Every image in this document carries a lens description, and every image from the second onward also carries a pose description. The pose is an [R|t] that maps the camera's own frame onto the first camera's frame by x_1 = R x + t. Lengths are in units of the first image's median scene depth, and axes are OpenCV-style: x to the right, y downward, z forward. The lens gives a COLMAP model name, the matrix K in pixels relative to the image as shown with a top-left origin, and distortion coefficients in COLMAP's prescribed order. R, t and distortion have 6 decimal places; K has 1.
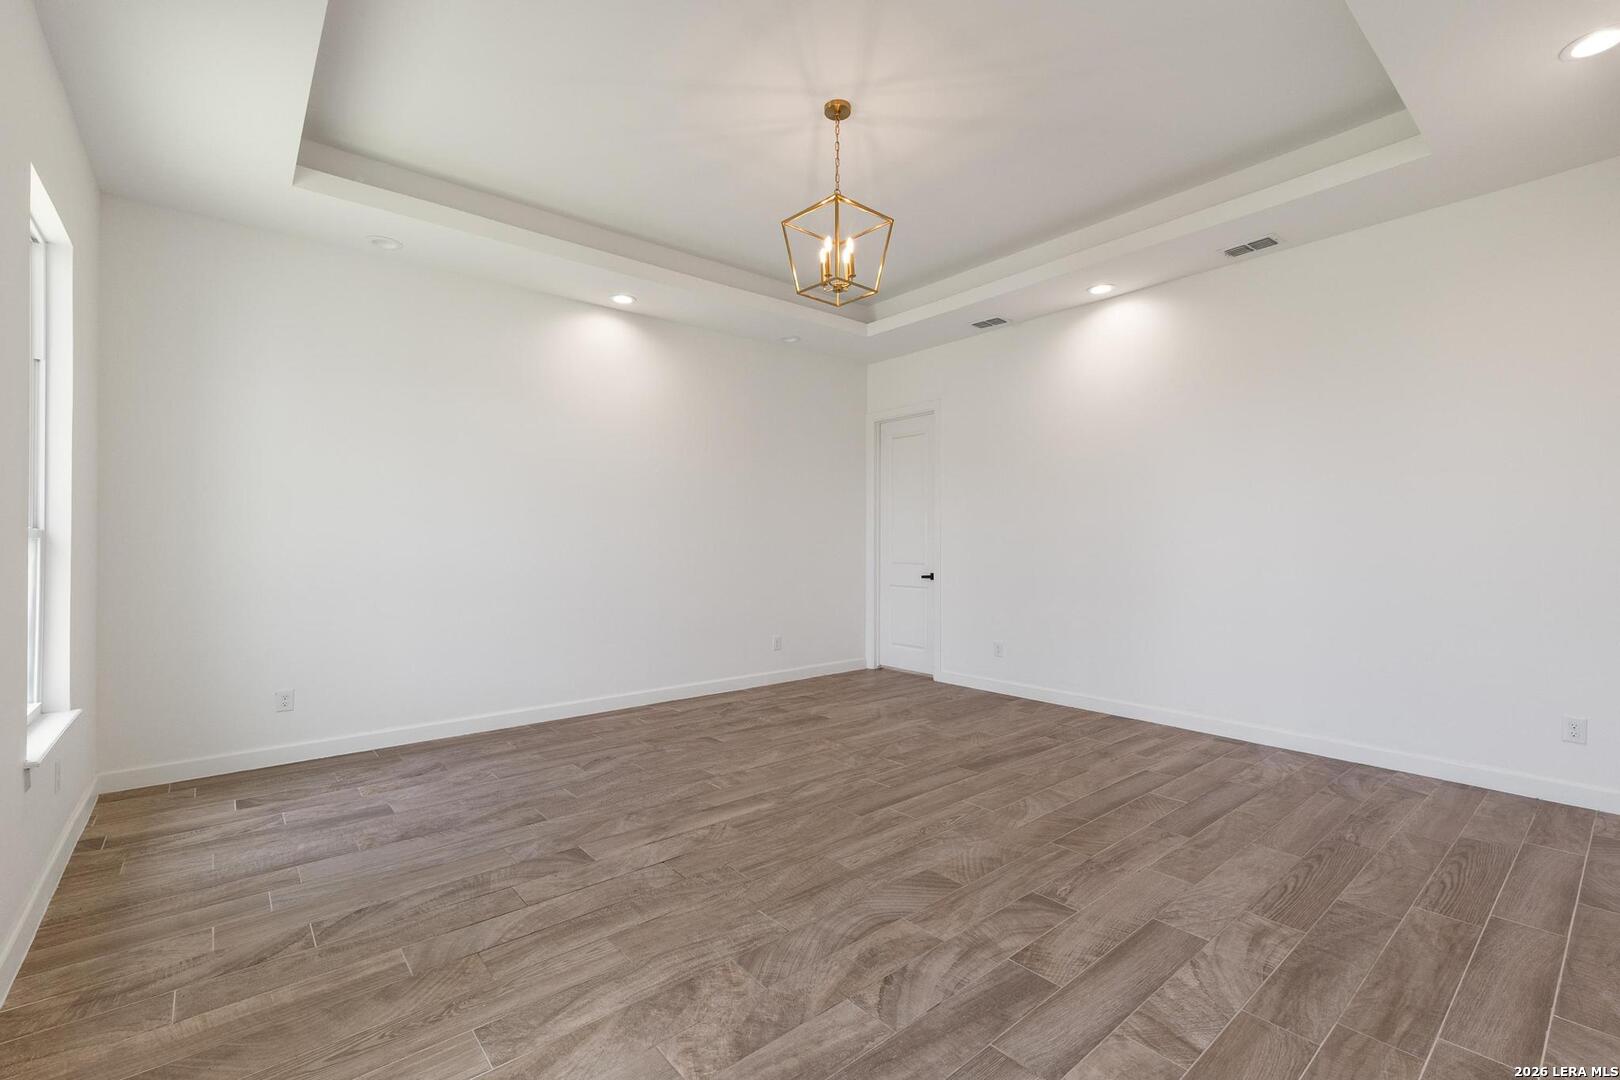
lens RADIAL K [[704.5, 0, 809.8], [0, 704.5, 540.4], [0, 0, 1]] dist [0.003566, 0.000294]
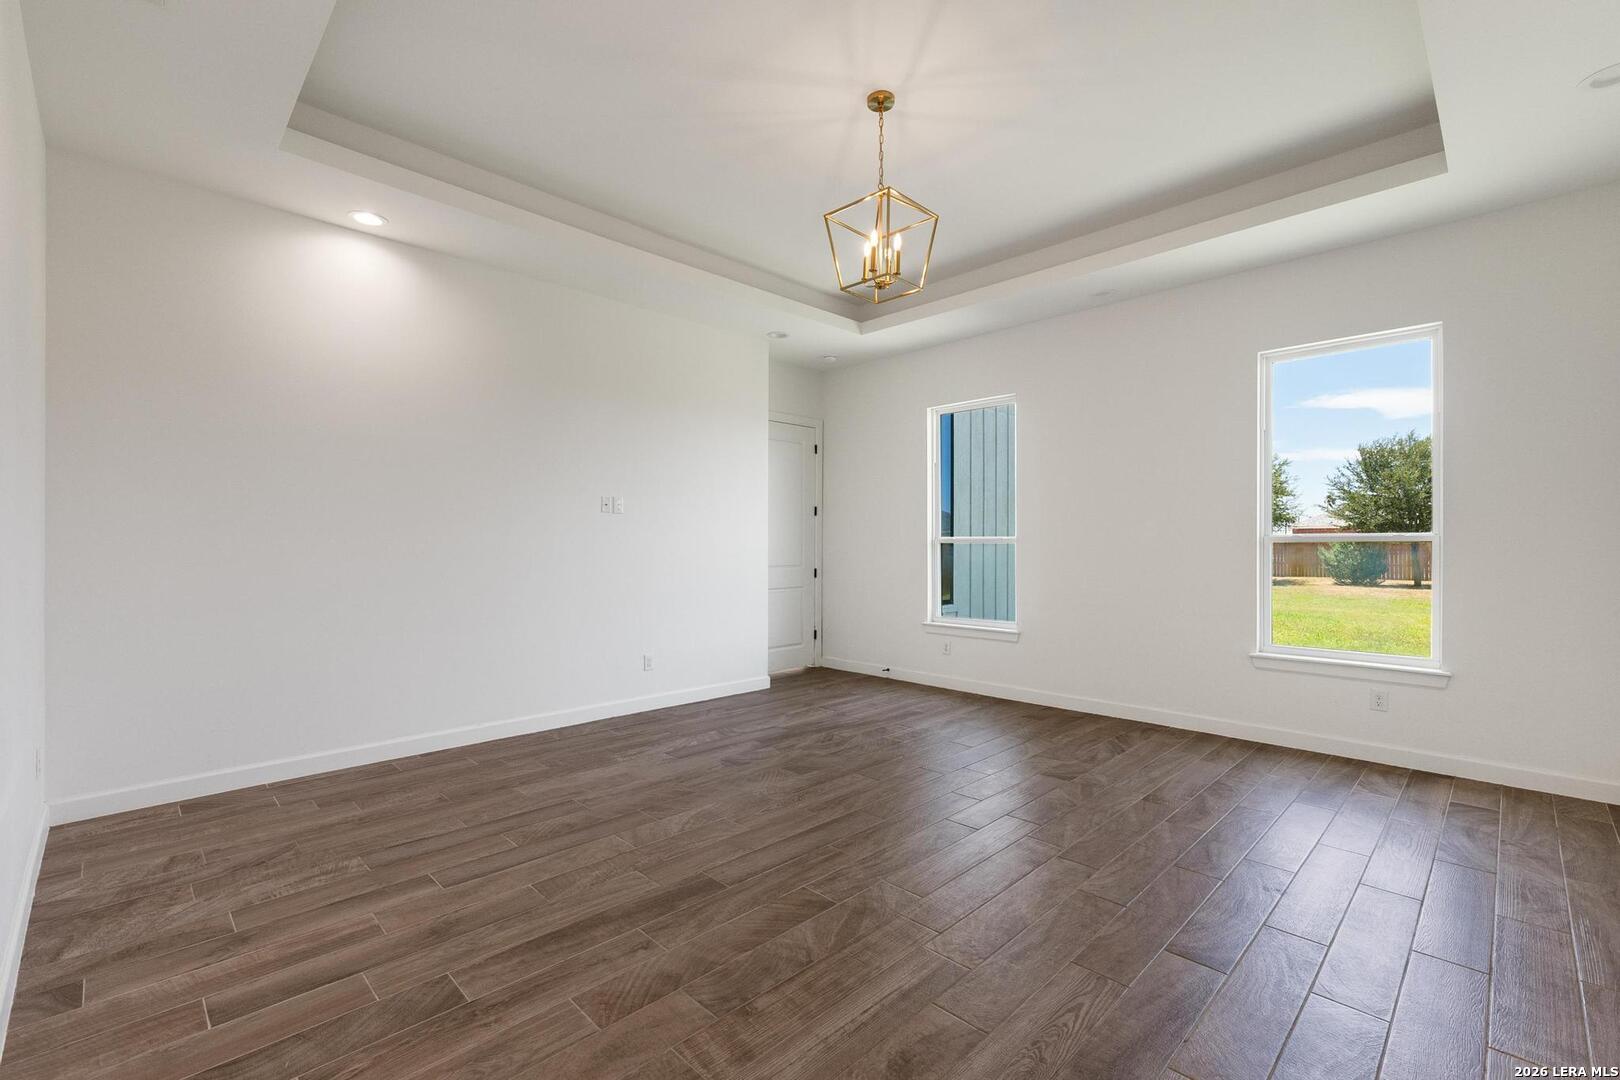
lens RADIAL K [[704.5, 0, 810.2], [0, 704.5, 542.2], [0, 0, 1]] dist [0.003566, 0.000294]
pose [[-0.996262, 0.000240, -0.086383, 0.248421], [0.000680, 0.999987, -0.005059, 0.004338], [0.086381, -0.005099, -0.996249, 2.196761]]
